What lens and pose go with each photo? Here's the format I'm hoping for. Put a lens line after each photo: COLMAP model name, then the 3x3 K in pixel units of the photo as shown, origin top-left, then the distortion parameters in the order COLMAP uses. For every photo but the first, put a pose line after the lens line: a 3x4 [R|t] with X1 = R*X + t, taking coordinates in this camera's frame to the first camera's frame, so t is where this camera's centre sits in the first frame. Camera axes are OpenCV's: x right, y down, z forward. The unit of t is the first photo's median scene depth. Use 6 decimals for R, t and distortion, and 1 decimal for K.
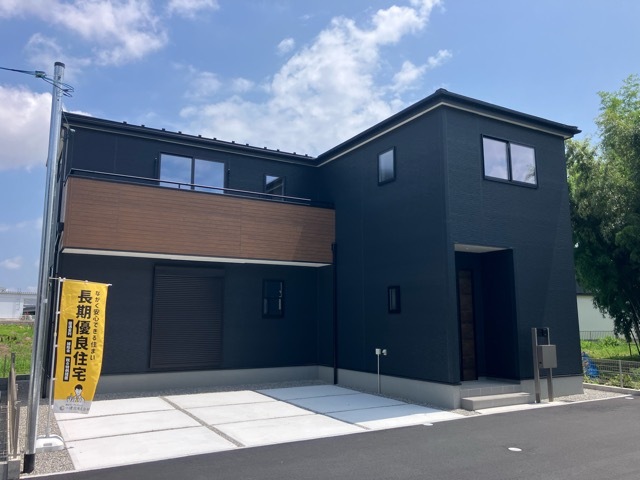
lens RADIAL K [[533.0, 0, 320.0], [0, 533.0, 240.0], [0, 0, 1]] dist [0.025740, -0.000815]
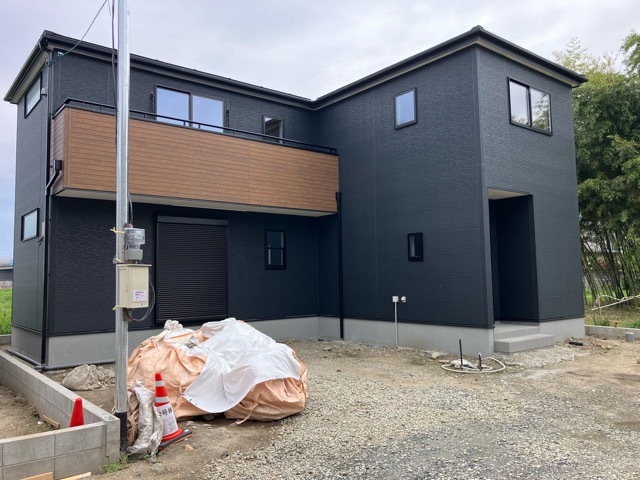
lens RADIAL K [[533.0, 0, 320.0], [0, 533.0, 240.0], [0, 0, 1]] dist [0.025740, -0.000815]
pose [[0.986031, -0.008147, 0.166362, -0.191952], [-0.003626, 0.997516, 0.070344, 0.030461], [-0.166521, -0.069965, 0.983552, 0.064428]]
